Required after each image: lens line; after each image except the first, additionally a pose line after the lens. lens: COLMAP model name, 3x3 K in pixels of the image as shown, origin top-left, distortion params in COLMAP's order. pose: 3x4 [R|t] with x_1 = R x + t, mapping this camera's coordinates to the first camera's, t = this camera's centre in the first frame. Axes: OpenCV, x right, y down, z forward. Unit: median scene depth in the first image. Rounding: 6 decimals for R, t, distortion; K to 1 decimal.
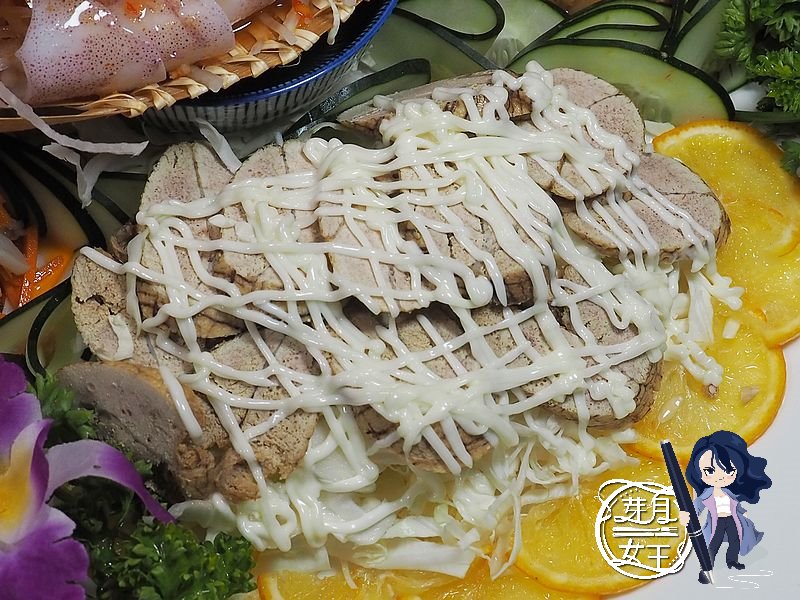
lens RADIAL K [[1571.7, 0, 405.1], [0, 1571.7, 305.6], [0, 0, 1]] dist [0.013200, 0.000000]
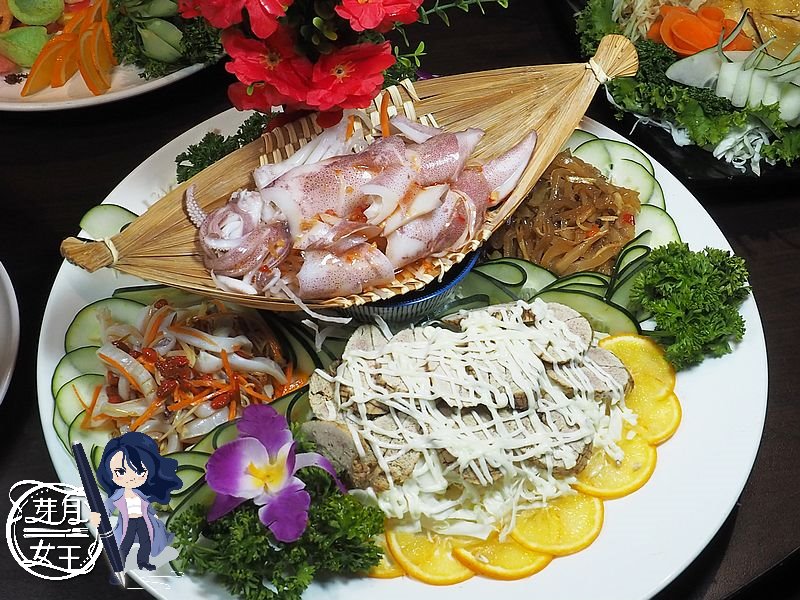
lens RADIAL K [[1158.8, 0, 406.2], [0, 1158.8, 299.2], [0, 0, 1]] dist [-0.019402, 0.000000]
pose [[0.993527, 0.056623, -0.098480, 0.063889], [-0.074152, 0.980011, -0.184609, 0.149325], [0.086058, 0.190717, 0.977866, -0.531933]]
